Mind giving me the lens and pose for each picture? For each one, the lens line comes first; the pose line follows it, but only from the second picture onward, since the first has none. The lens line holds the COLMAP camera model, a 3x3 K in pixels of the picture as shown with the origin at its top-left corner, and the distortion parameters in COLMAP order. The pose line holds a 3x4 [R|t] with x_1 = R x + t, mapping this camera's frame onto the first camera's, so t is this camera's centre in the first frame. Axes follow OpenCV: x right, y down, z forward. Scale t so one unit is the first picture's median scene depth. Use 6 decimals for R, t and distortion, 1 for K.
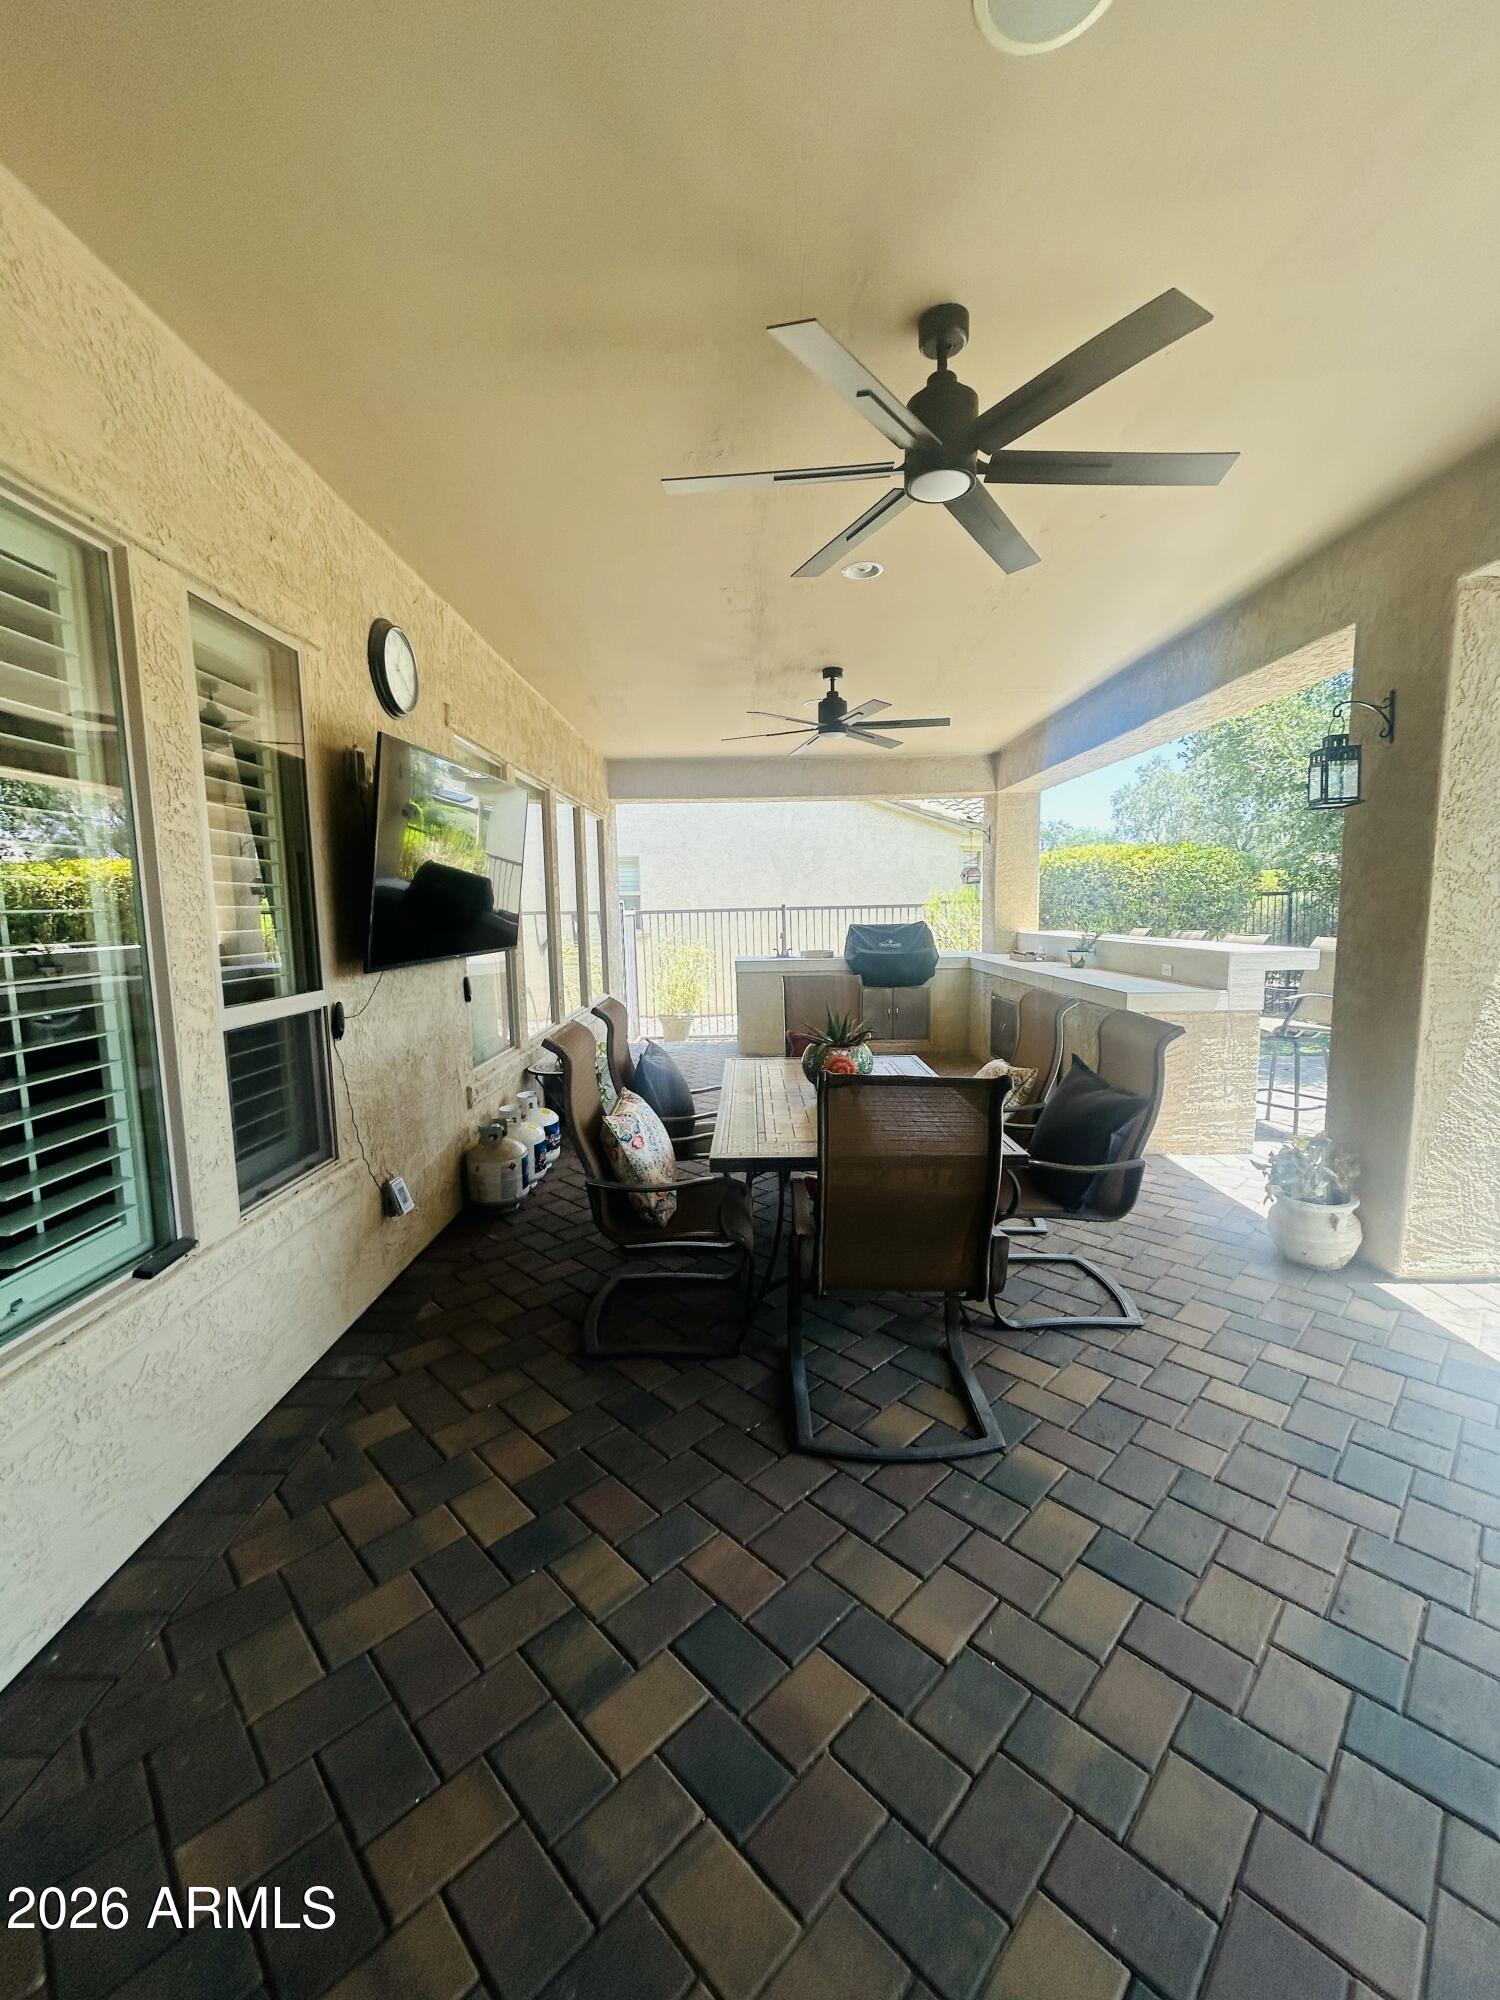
lens RADIAL K [[803.4, 0, 751.5], [0, 803.4, 999.2], [0, 0, 1]] dist [0.001095, 0.000029]
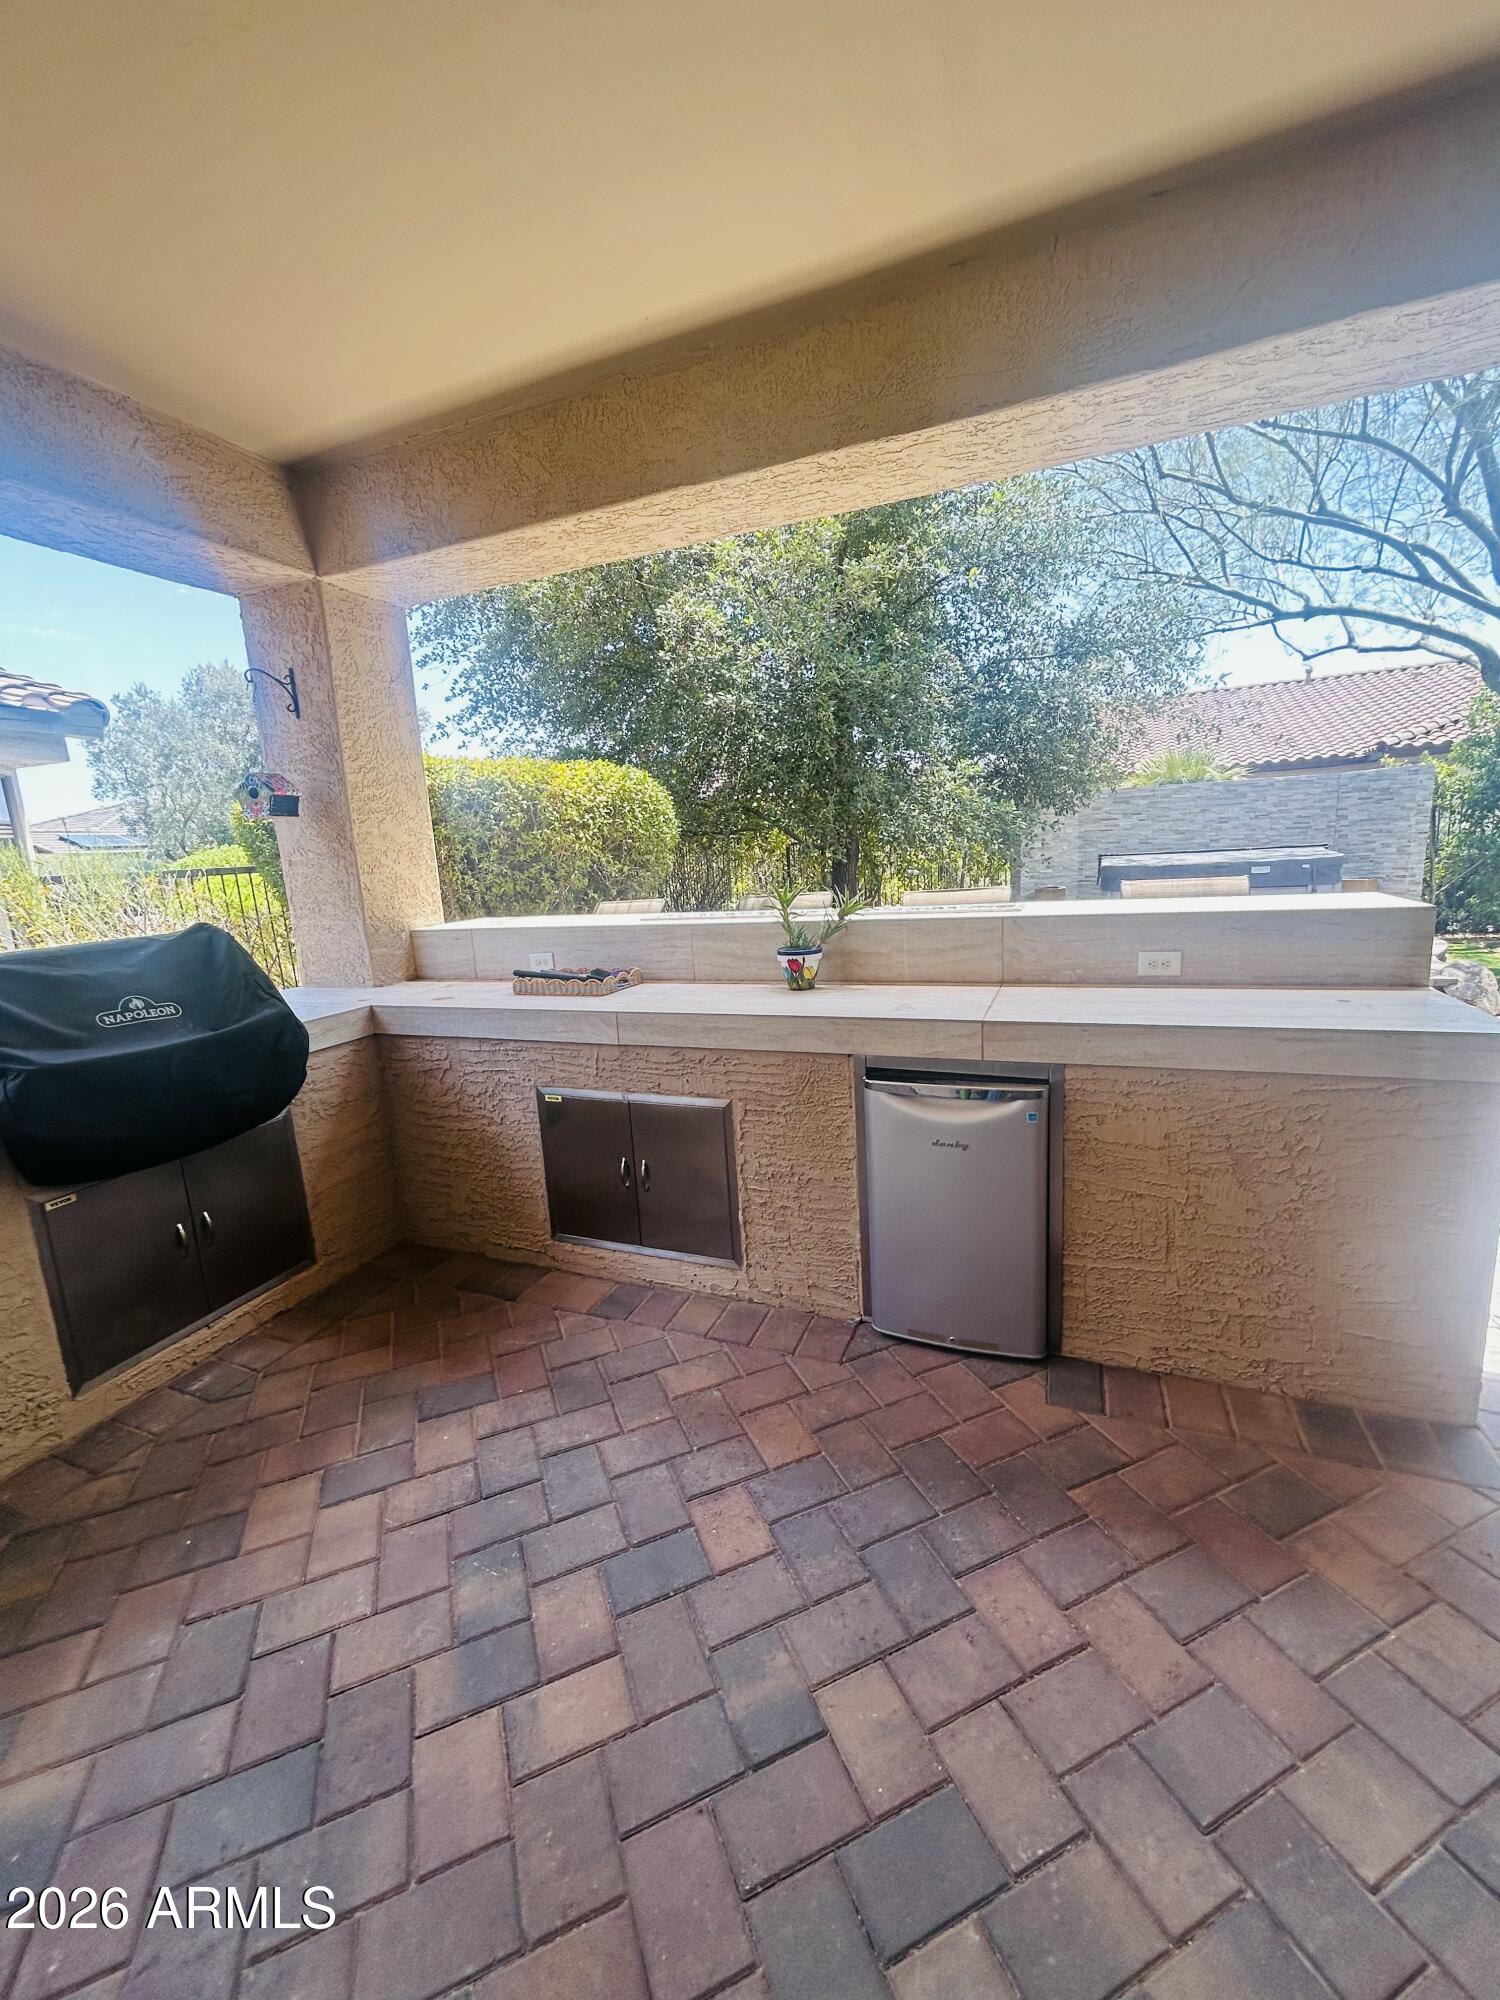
lens RADIAL K [[803.4, 0, 754.8], [0, 803.4, 1002.4], [0, 0, 1]] dist [0.001095, 0.000029]
pose [[0.352137, -0.181781, 0.918126, -0.012251], [0.158615, 0.978359, 0.132872, -0.076887], [-0.922410, 0.098840, 0.373350, 0.691263]]
